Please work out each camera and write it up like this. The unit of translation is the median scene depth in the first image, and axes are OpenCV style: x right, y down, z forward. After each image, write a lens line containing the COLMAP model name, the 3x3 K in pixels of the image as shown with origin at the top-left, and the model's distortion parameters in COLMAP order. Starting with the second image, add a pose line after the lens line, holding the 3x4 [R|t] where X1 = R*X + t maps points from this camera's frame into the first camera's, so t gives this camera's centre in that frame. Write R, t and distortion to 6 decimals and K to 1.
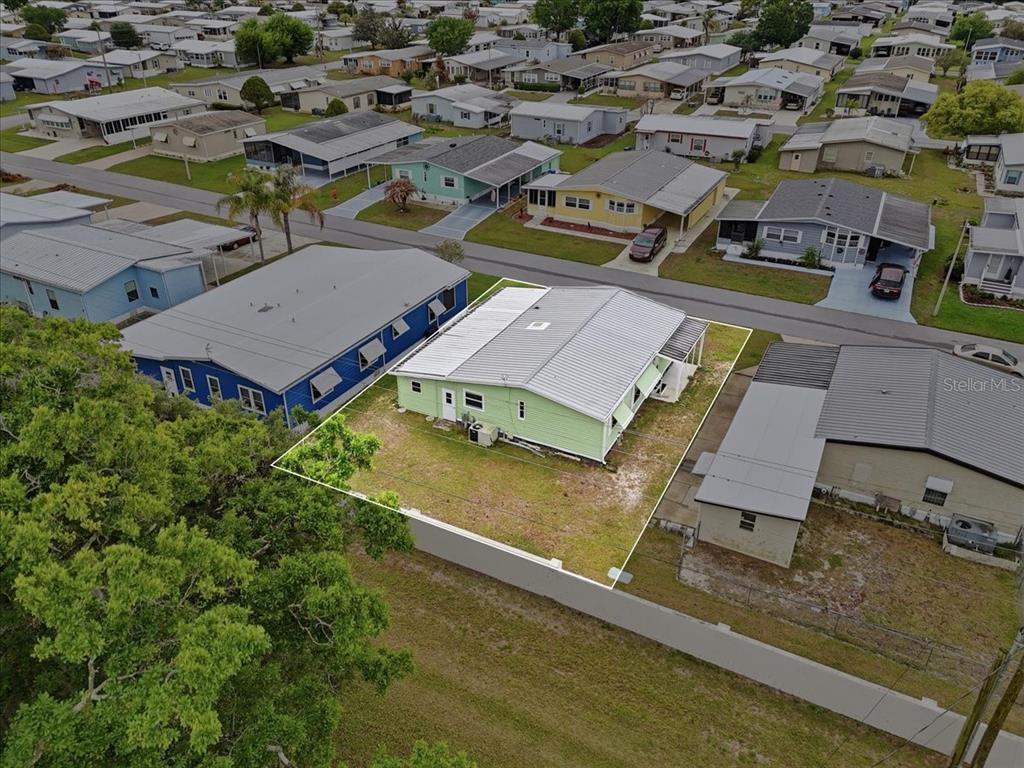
lens RADIAL K [[748.7, 0, 512.0], [0, 748.7, 384.0], [0, 0, 1]] dist [0.087013, -0.053499]
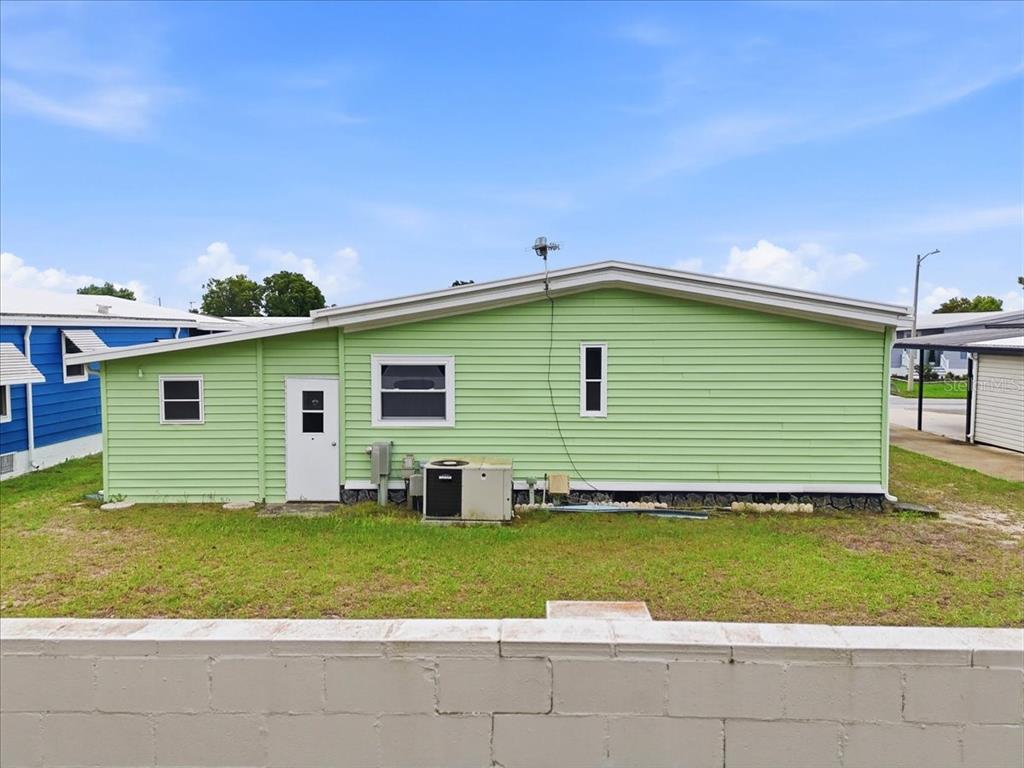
lens RADIAL K [[748.7, 0, 512.0], [0, 748.7, 384.0], [0, 0, 1]] dist [0.087013, -0.053499]
pose [[0.902188, -0.033288, 0.430057, -0.140244], [0.218474, 0.894935, -0.389050, 0.140492], [-0.371923, 0.444952, 0.814672, 0.724894]]
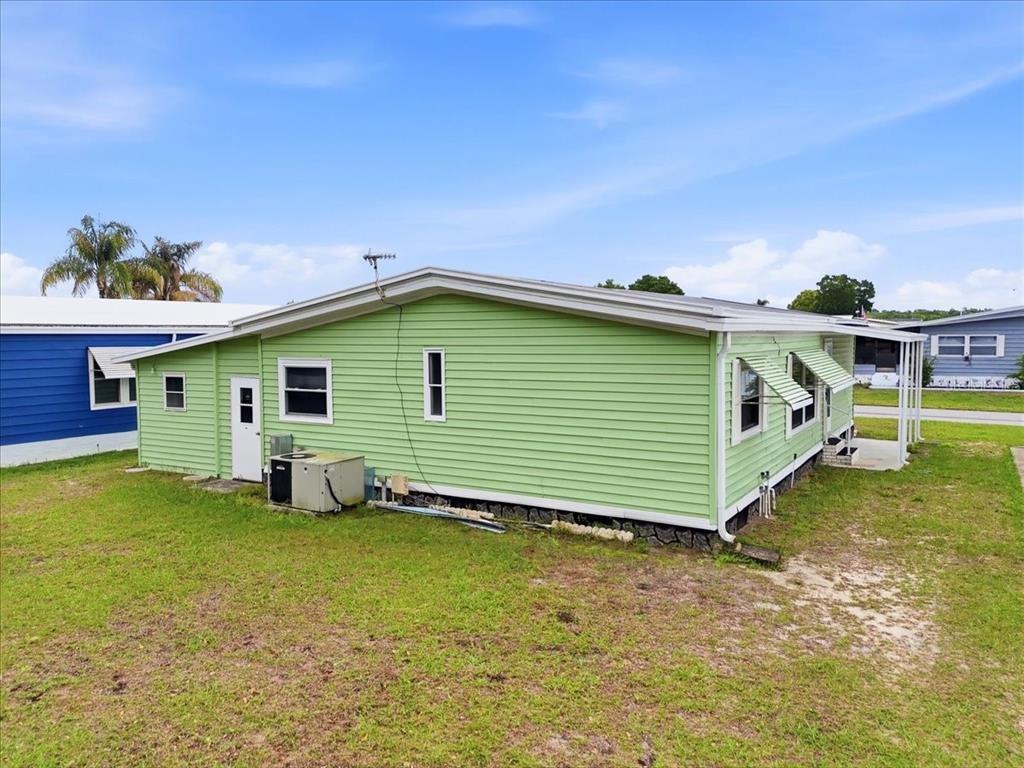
lens RADIAL K [[748.7, 0, 512.0], [0, 748.7, 384.0], [0, 0, 1]] dist [0.087013, -0.053499]
pose [[0.997413, -0.007325, -0.071505, 0.063649], [-0.024906, 0.897946, -0.439400, 0.161087], [0.067426, 0.440044, 0.895441, 0.687815]]
